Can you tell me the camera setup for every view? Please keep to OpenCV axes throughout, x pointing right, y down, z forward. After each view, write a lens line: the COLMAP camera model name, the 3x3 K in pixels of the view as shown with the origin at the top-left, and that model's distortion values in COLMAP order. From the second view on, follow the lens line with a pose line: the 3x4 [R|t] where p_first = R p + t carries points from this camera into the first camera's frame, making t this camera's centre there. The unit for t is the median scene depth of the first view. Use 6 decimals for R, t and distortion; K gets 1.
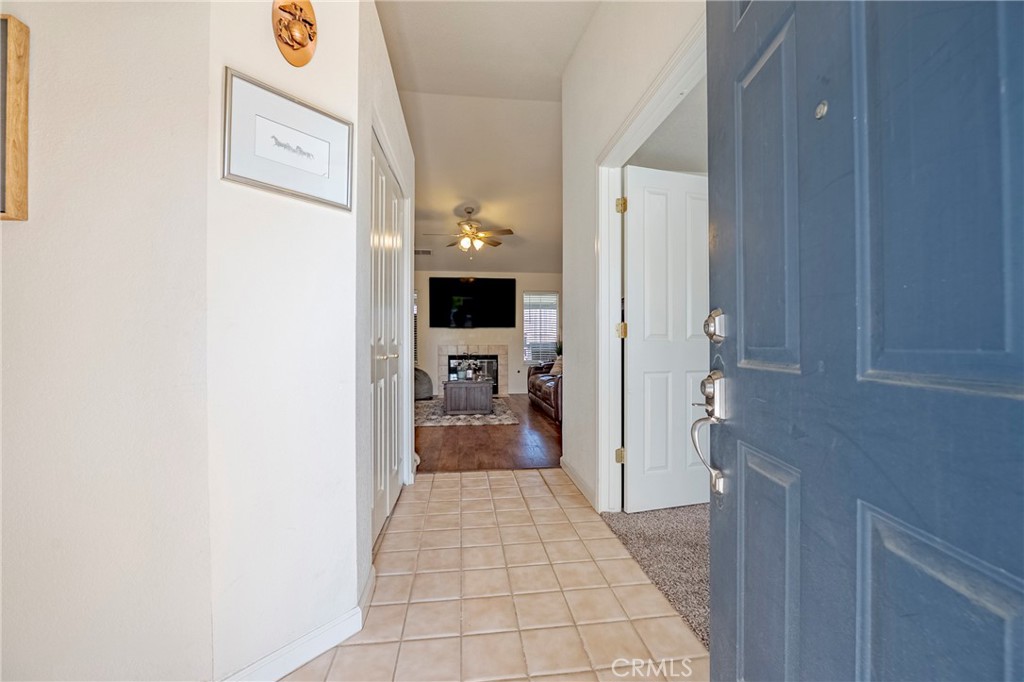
lens RADIAL K [[406.8, 0, 506.7], [0, 406.8, 340.9], [0, 0, 1]] dist [-0.015128, 0.001349]
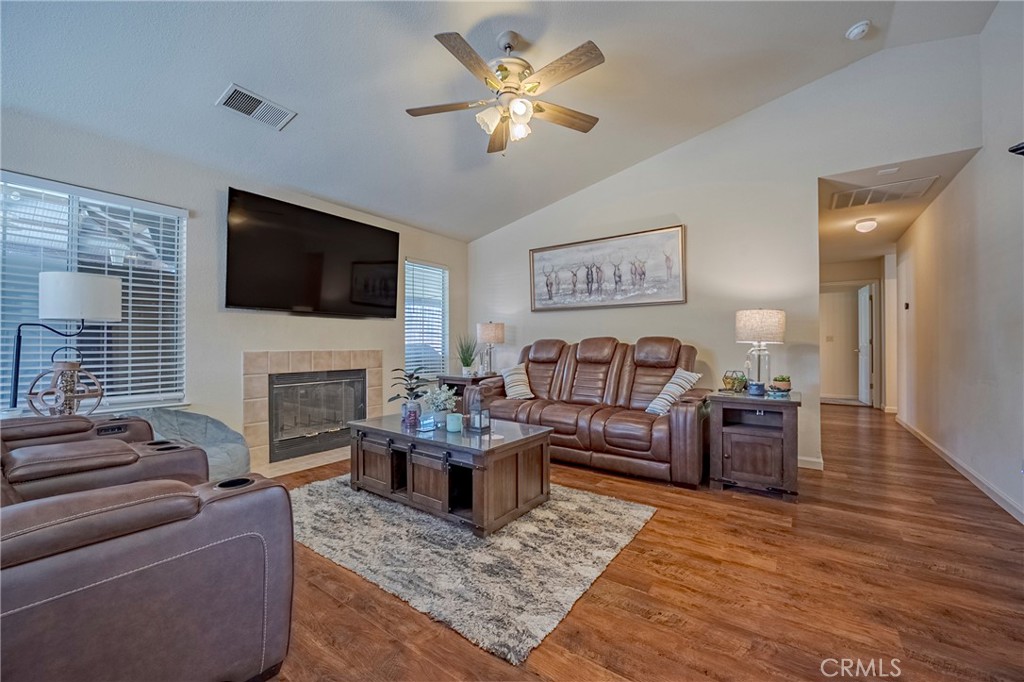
lens RADIAL K [[406.8, 0, 509.1], [0, 406.8, 341.7], [0, 0, 1]] dist [-0.015128, 0.001349]
pose [[0.672365, 0.008467, 0.740171, -0.411778], [-0.006590, 0.999963, -0.005452, 0.001269], [-0.740190, -0.001211, 0.672396, 0.713101]]
